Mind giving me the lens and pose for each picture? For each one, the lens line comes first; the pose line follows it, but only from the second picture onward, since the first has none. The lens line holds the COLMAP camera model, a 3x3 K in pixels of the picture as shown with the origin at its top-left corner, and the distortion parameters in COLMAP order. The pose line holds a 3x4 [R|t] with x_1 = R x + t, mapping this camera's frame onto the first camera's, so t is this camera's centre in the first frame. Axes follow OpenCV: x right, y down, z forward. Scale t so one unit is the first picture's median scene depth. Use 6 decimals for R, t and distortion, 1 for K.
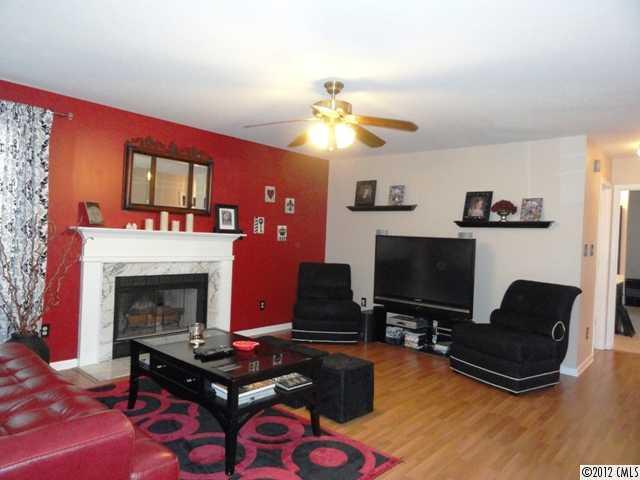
lens RADIAL K [[451.3, 0, 322.1], [0, 451.3, 236.3], [0, 0, 1]] dist [-0.006428, 0.008596]
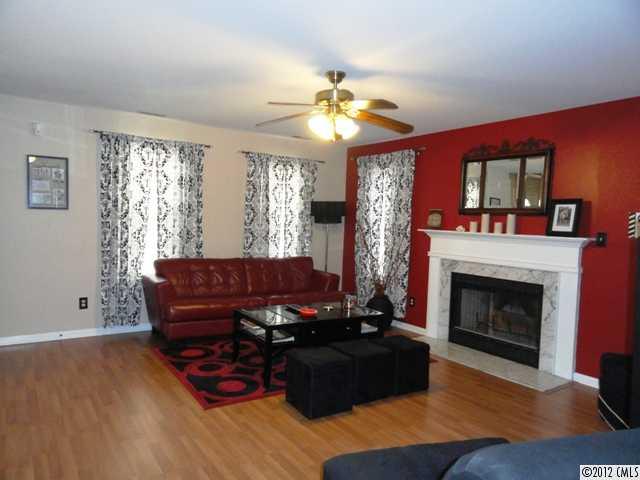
lens RADIAL K [[451.3, 0, 321.9], [0, 451.3, 243.4], [0, 0, 1]] dist [-0.006428, 0.008596]
pose [[-0.254222, -0.006749, -0.967122, 0.714789], [-0.050895, 0.998683, 0.006409, 0.023604], [0.965806, 0.050851, -0.254230, 0.904605]]
